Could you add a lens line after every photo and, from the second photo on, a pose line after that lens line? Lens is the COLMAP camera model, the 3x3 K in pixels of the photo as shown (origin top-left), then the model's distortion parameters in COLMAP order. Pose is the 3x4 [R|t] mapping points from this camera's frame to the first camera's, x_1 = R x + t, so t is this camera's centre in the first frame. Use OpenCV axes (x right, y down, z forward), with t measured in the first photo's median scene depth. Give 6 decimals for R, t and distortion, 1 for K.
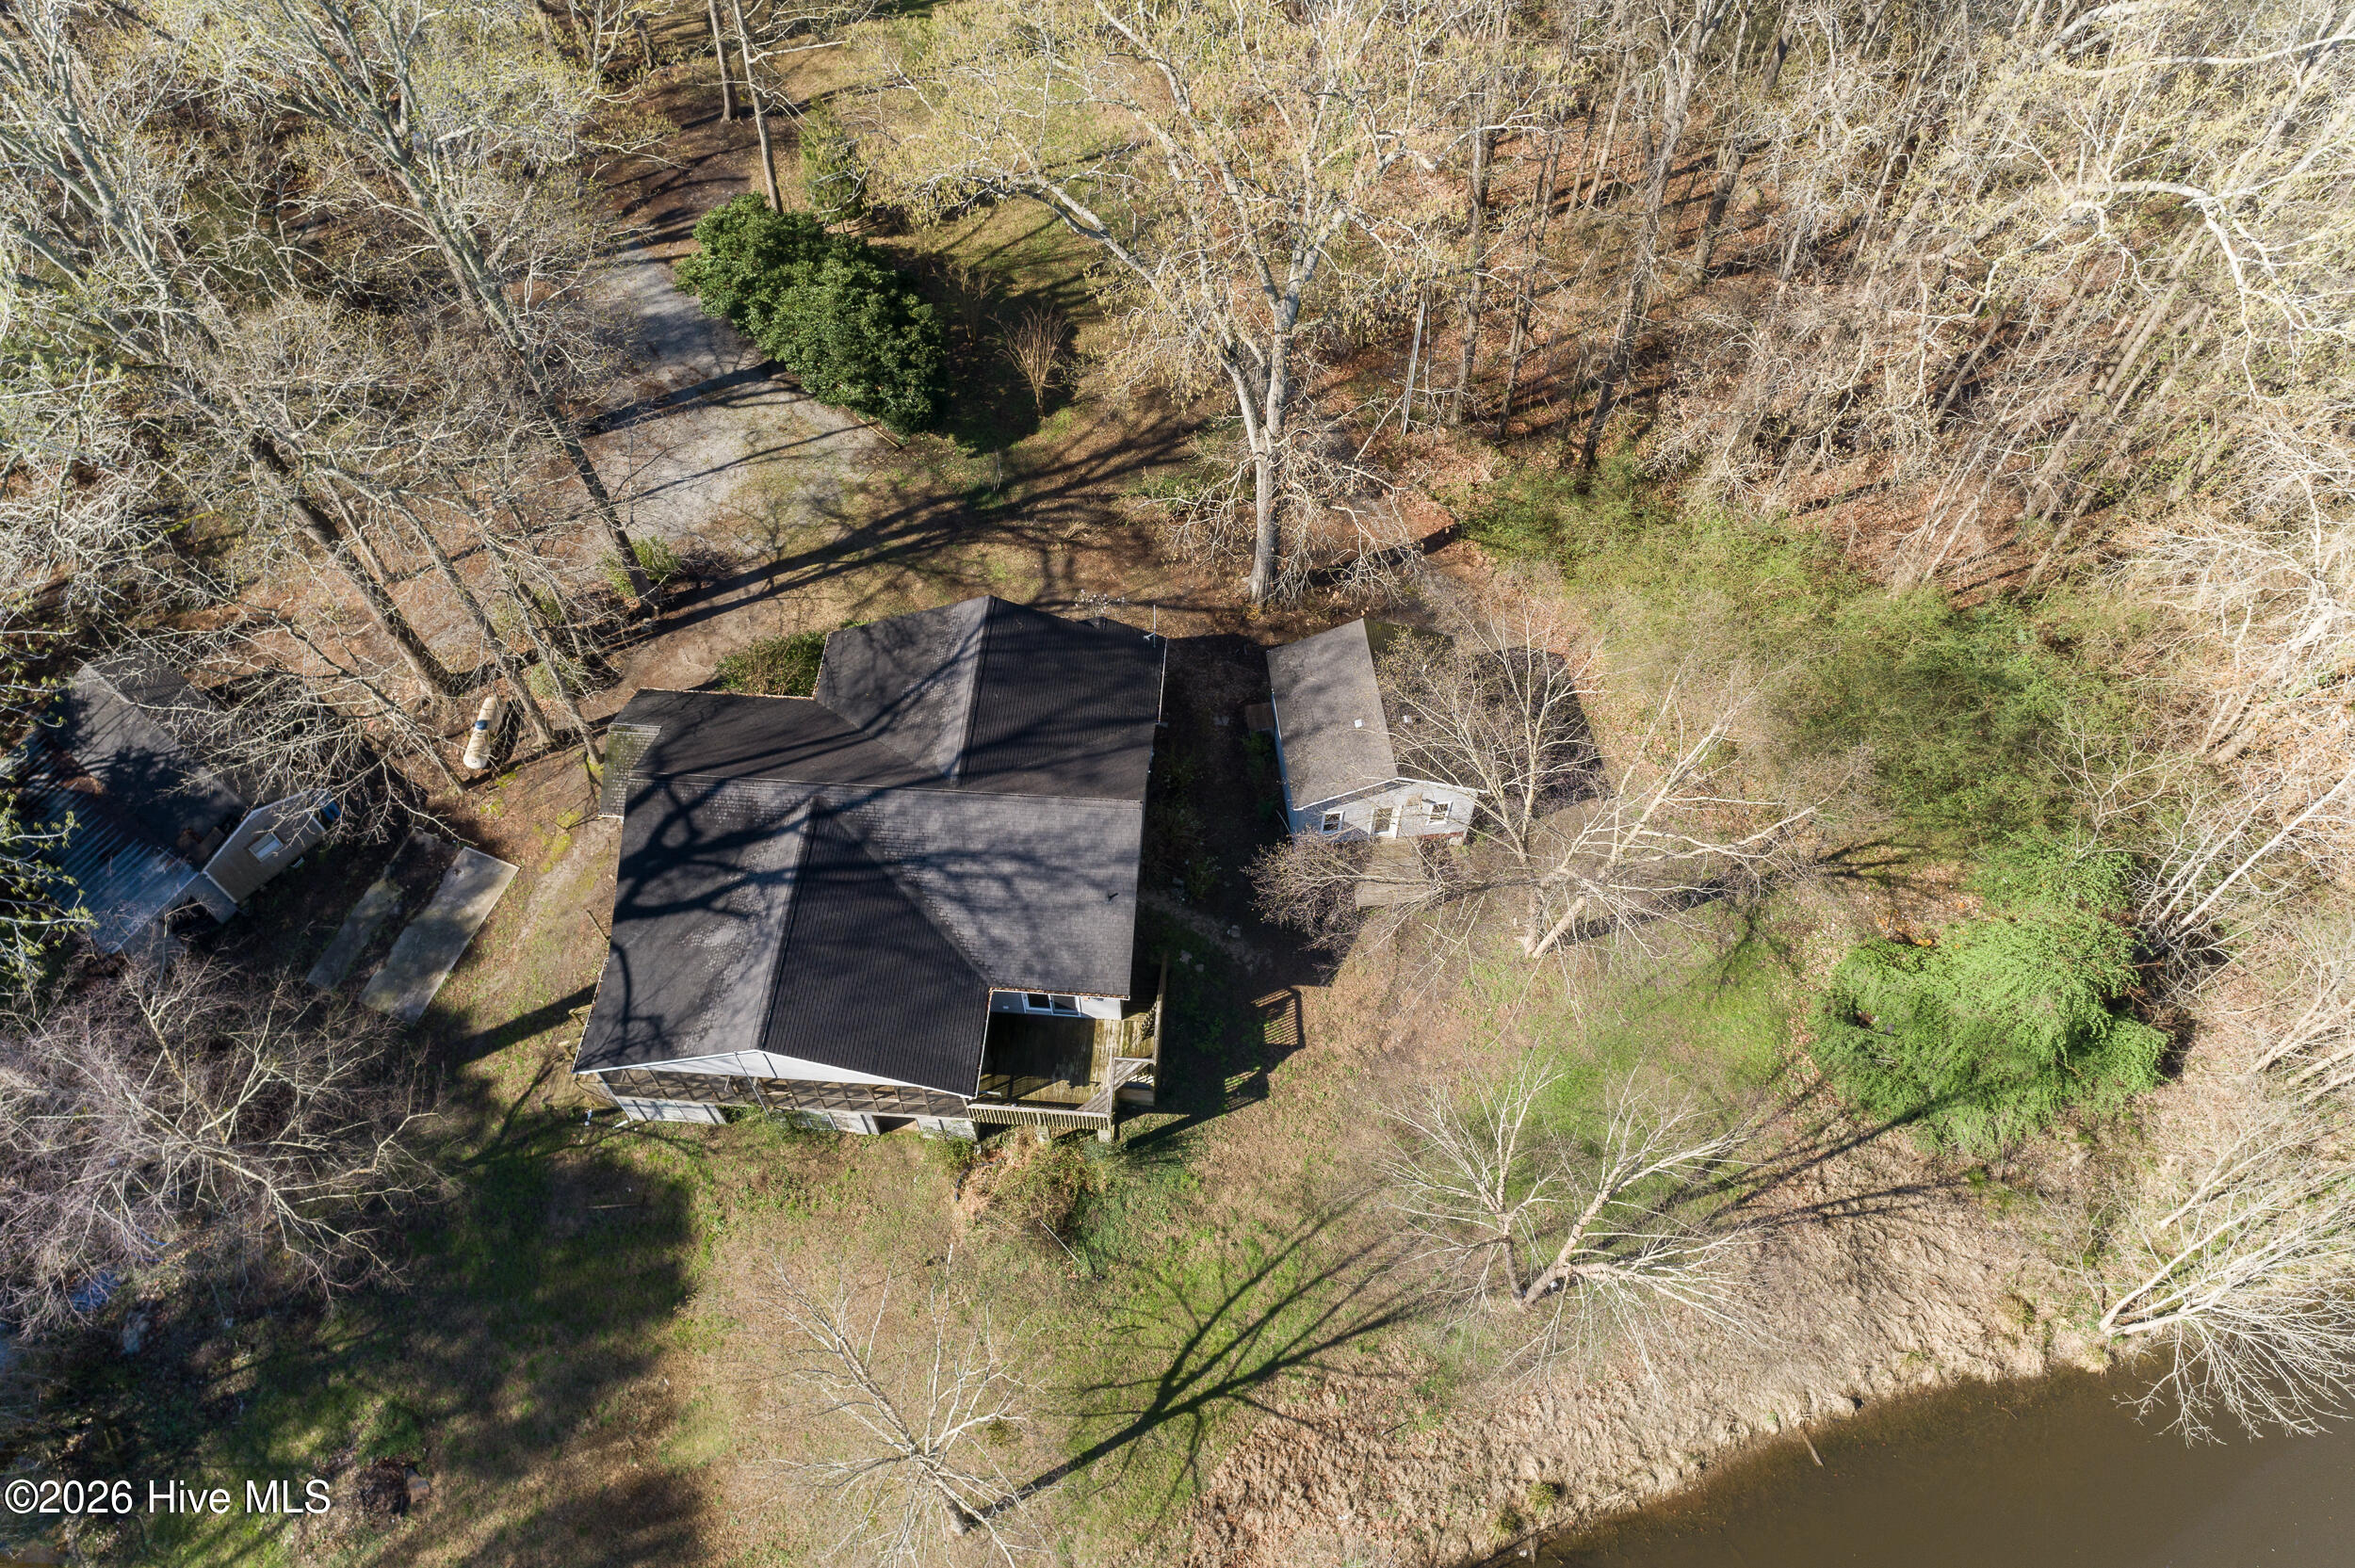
lens RADIAL K [[1510.5, 0, 1195.4], [0, 1510.5, 783.2], [0, 0, 1]] dist [0.048598, -0.000186]
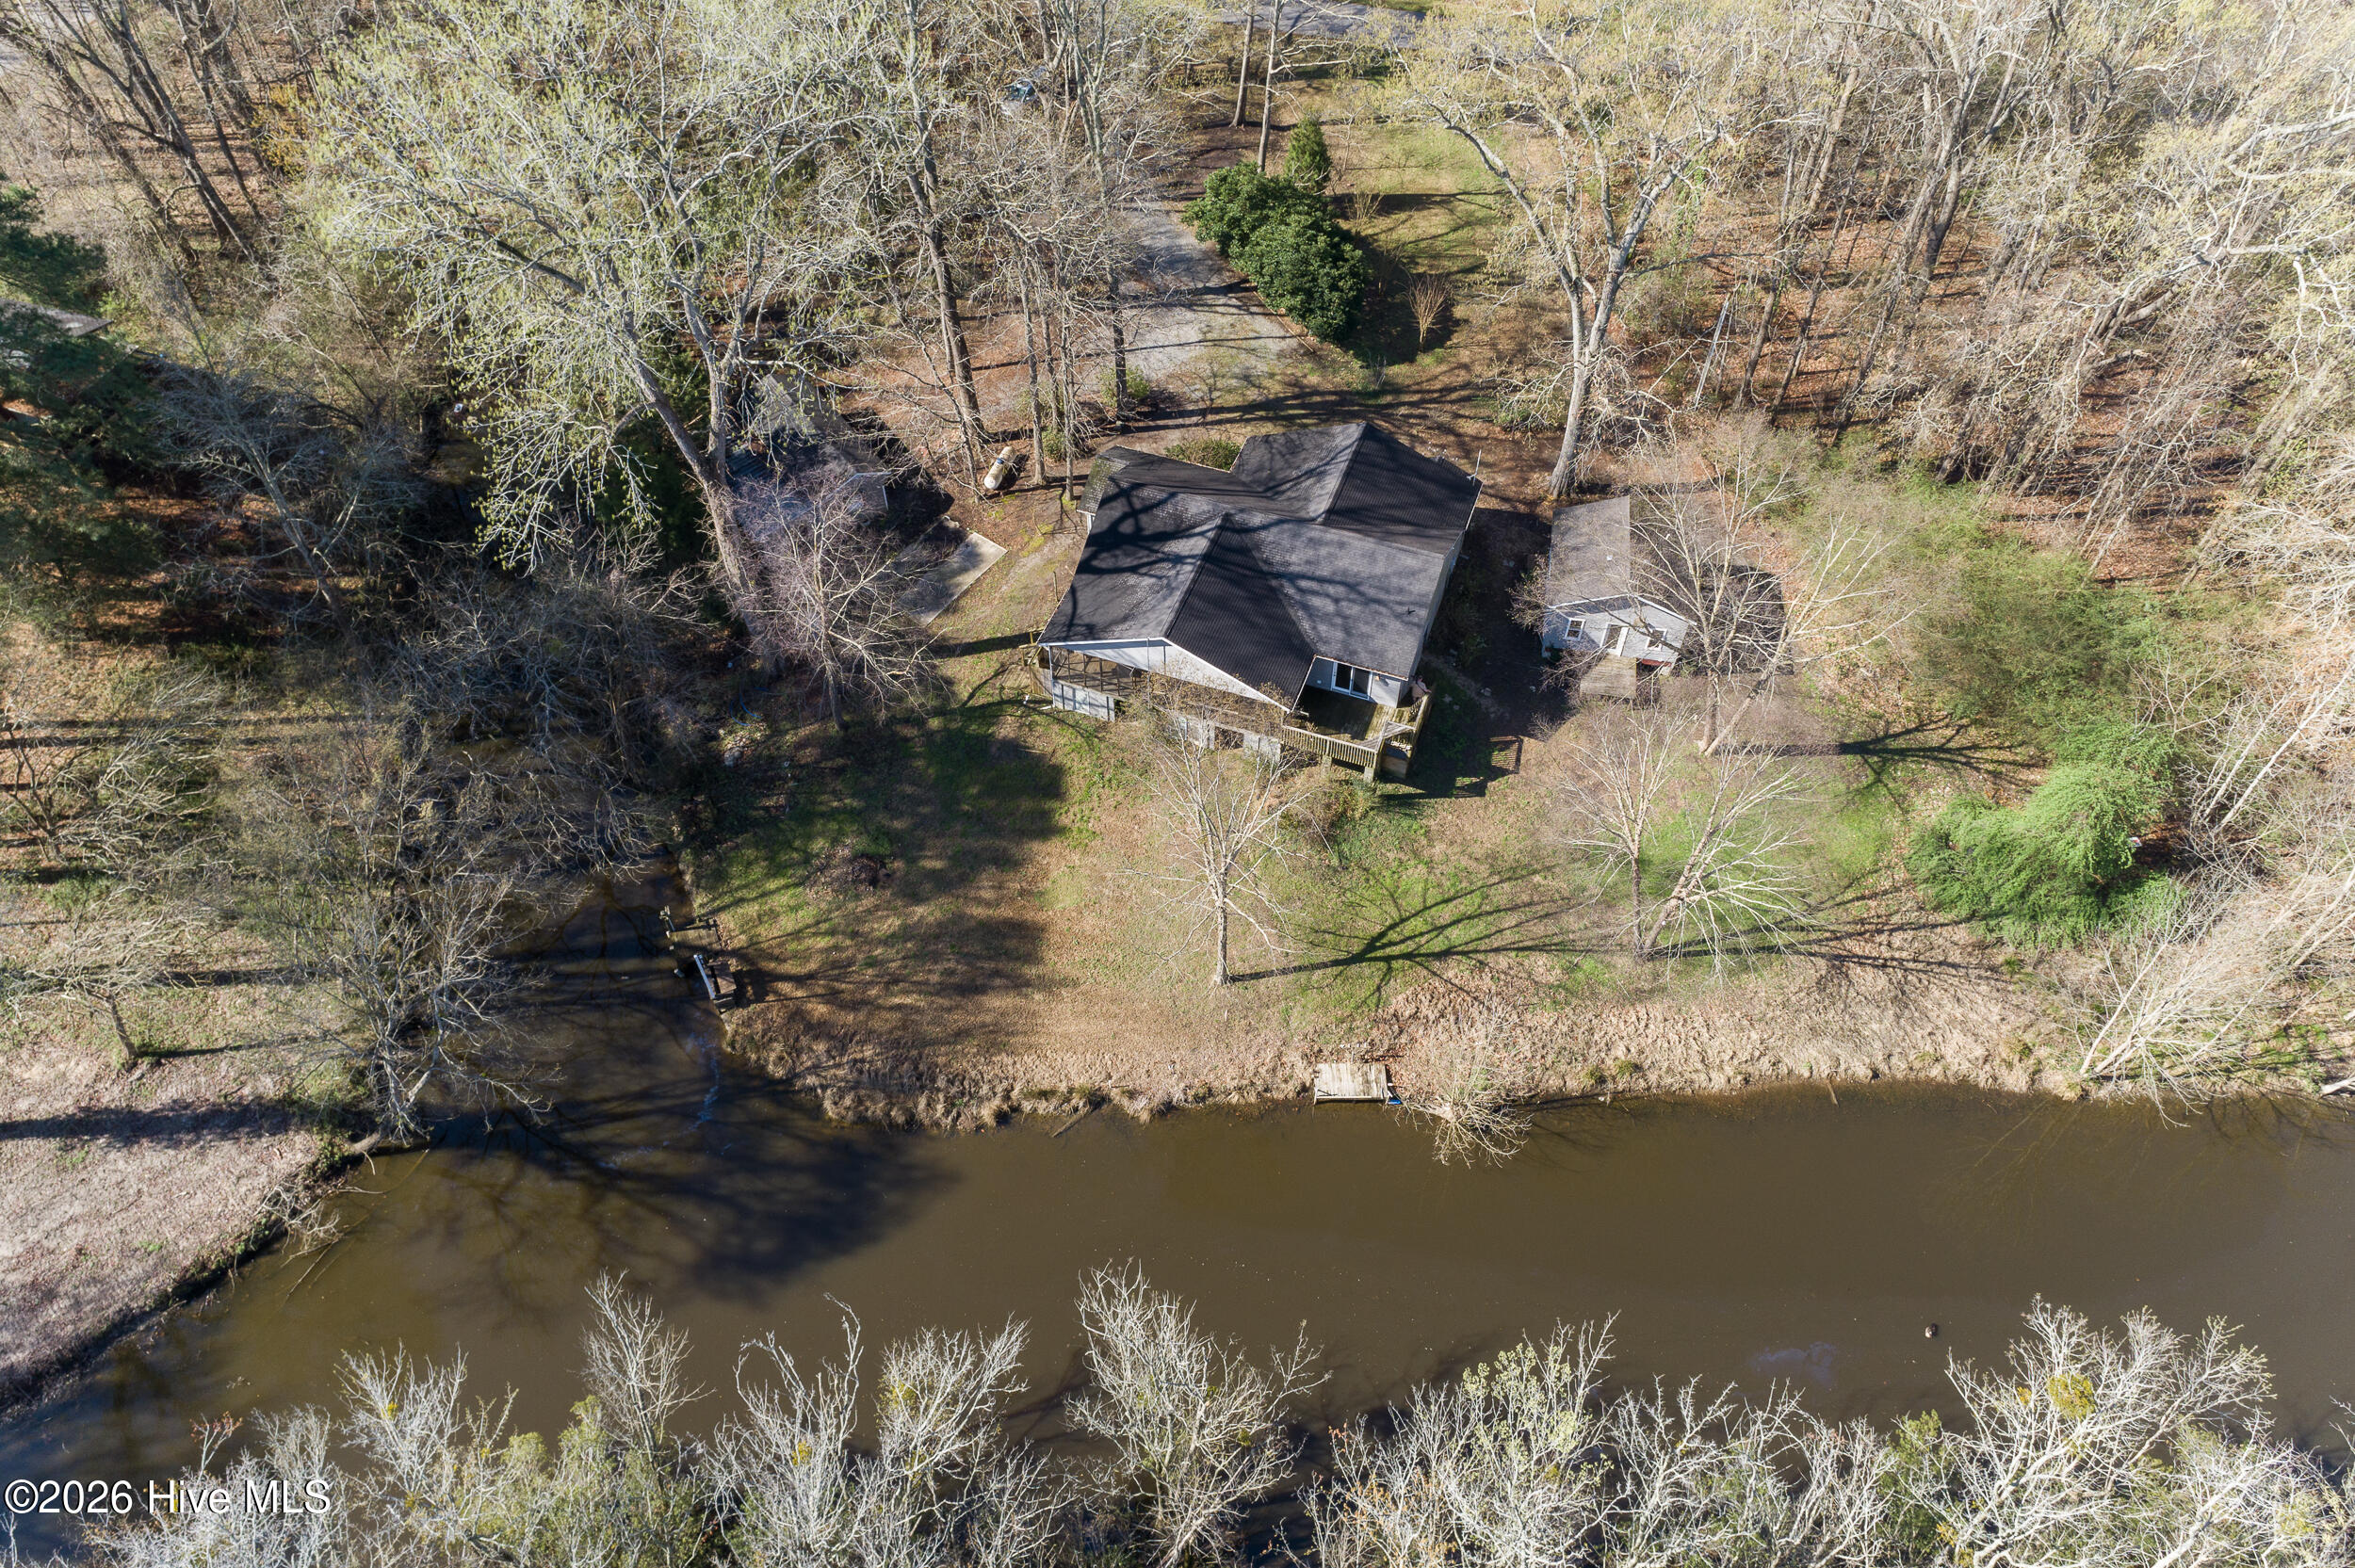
lens RADIAL K [[1595.4, 0, 1177.5], [0, 1595.4, 784.0], [0, 0, 1]] dist [0.021033, 0.028726]
pose [[0.960099, 0.215854, -0.177813, 0.035369], [-0.234612, 0.967723, -0.092029, 0.402818], [0.152209, 0.130074, 0.979752, -0.476902]]
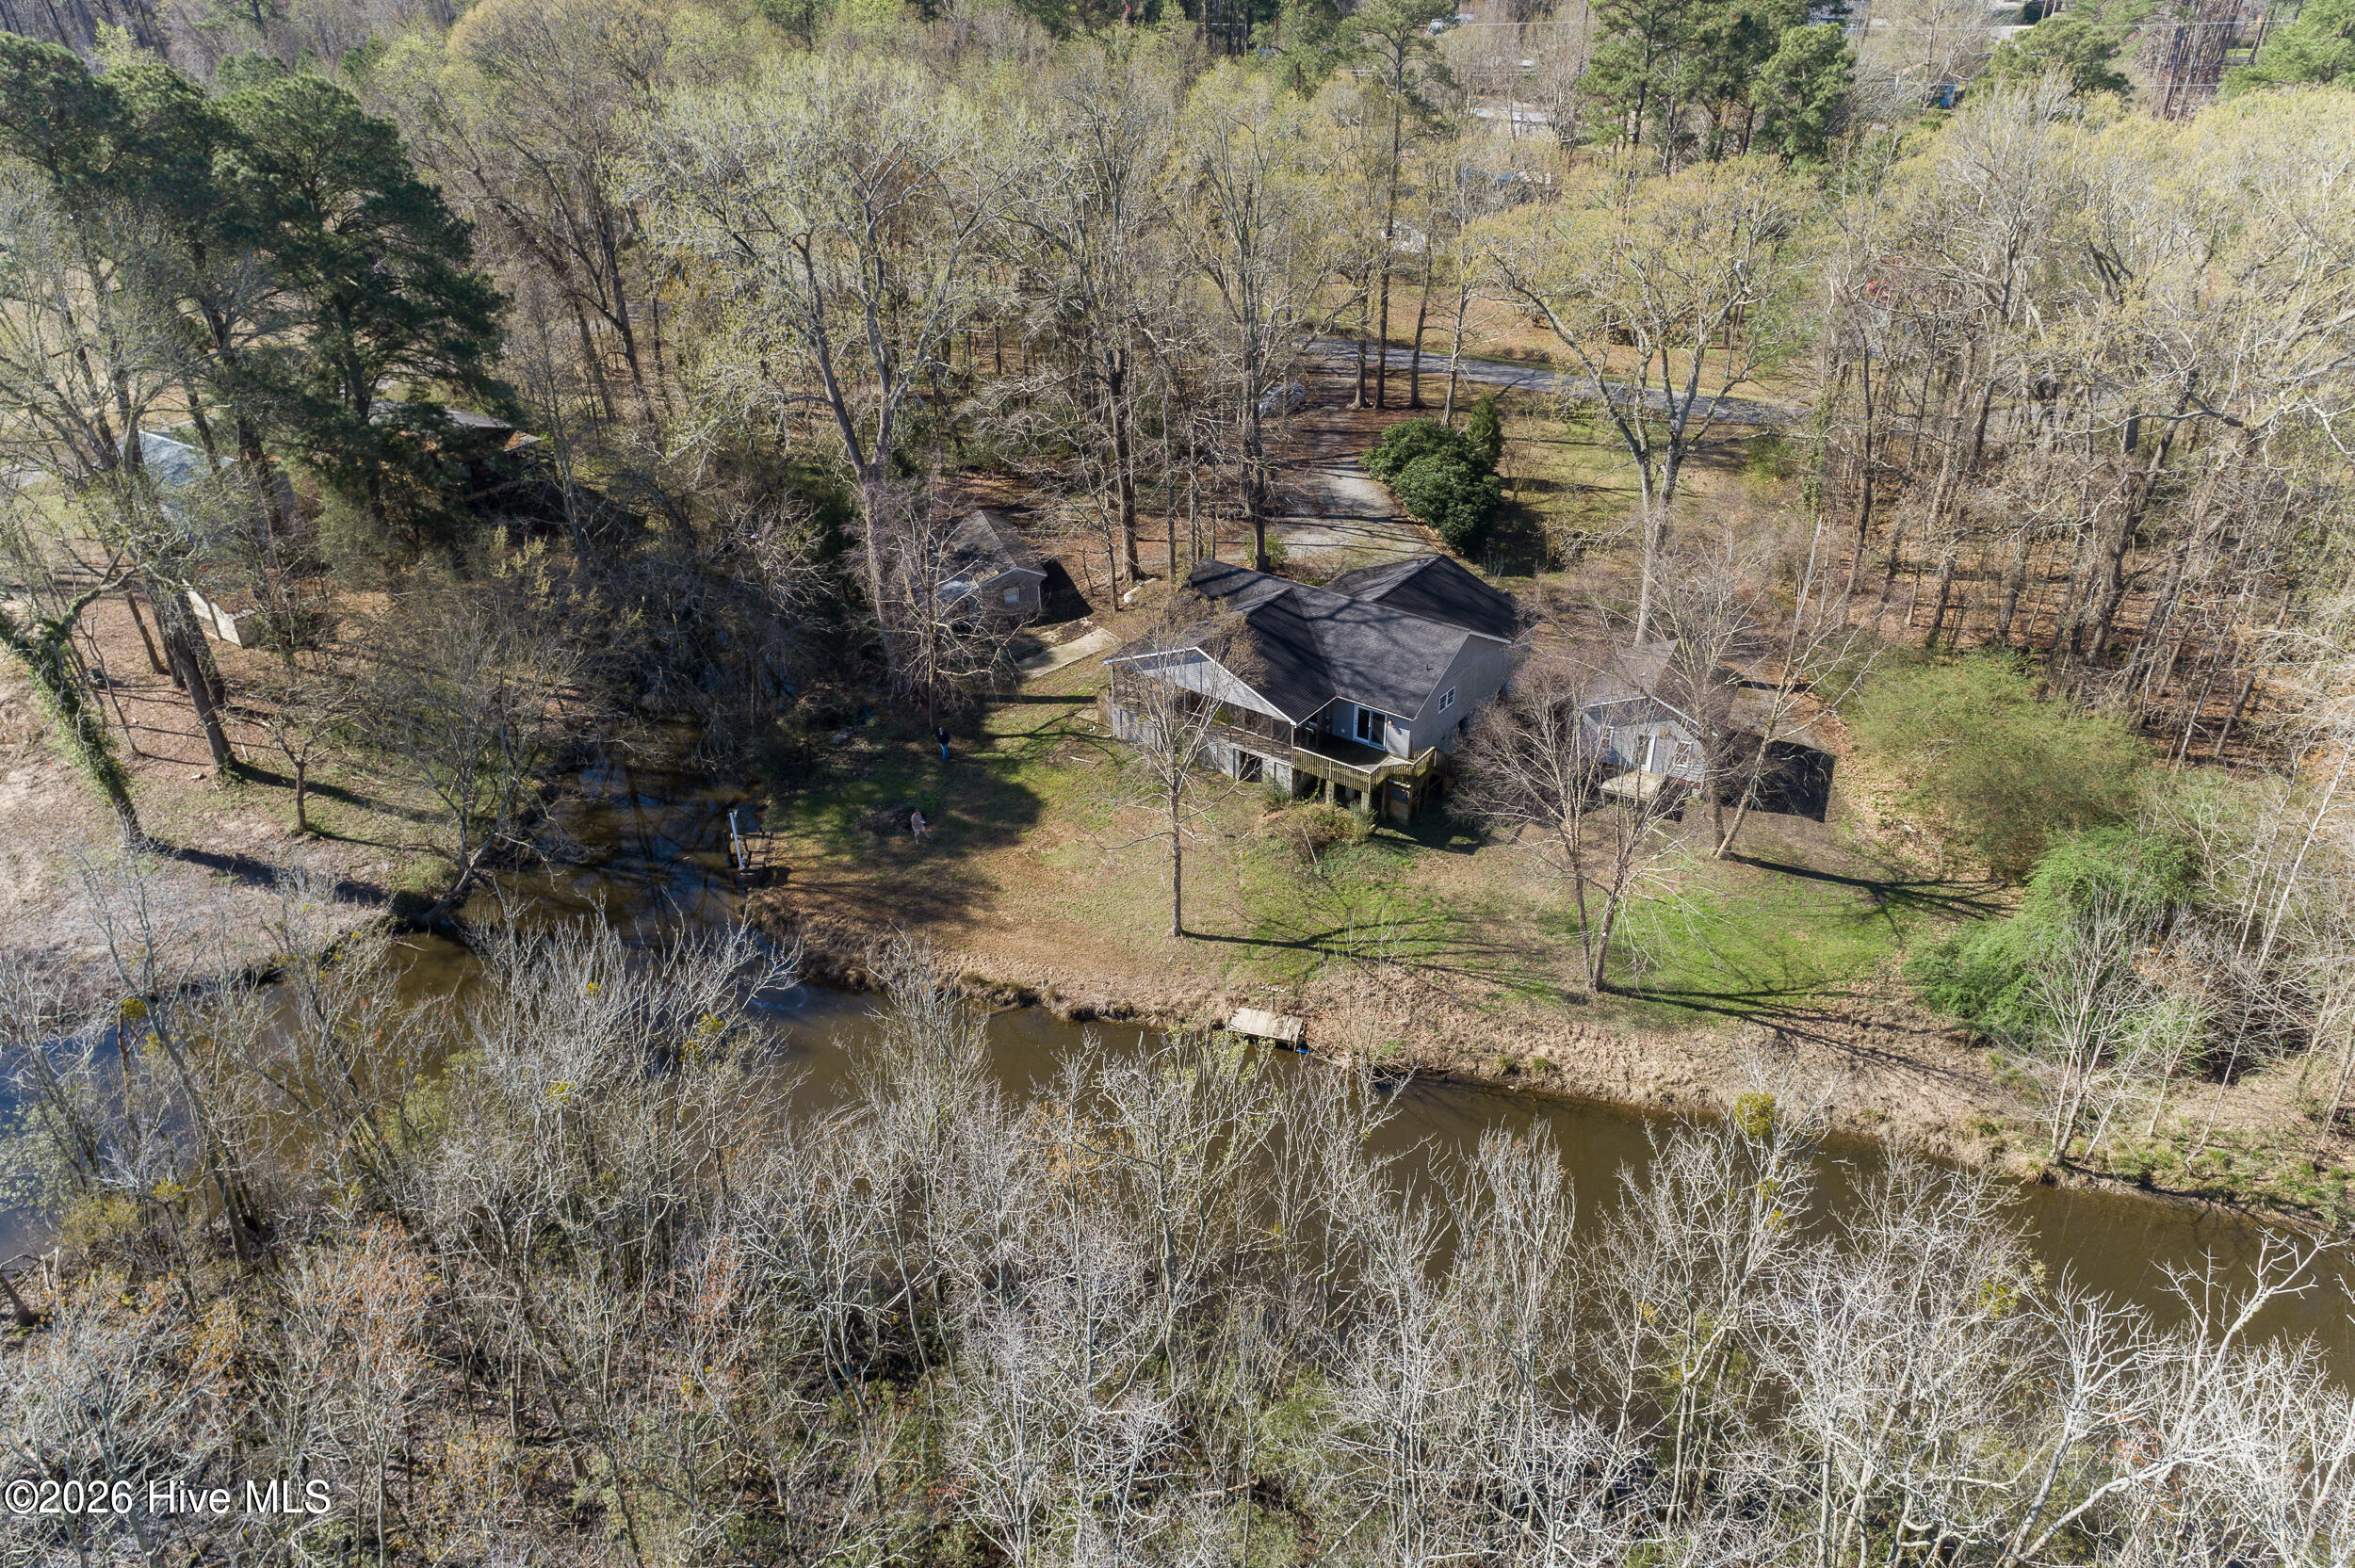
lens RADIAL K [[1595.4, 0, 1177.5], [0, 1595.4, 784.0], [0, 0, 1]] dist [0.021033, 0.028726]
pose [[0.839476, 0.265760, -0.473974, 0.510423], [-0.452179, 0.825368, -0.338086, 0.804104], [0.301353, 0.498137, 0.813047, -0.349278]]
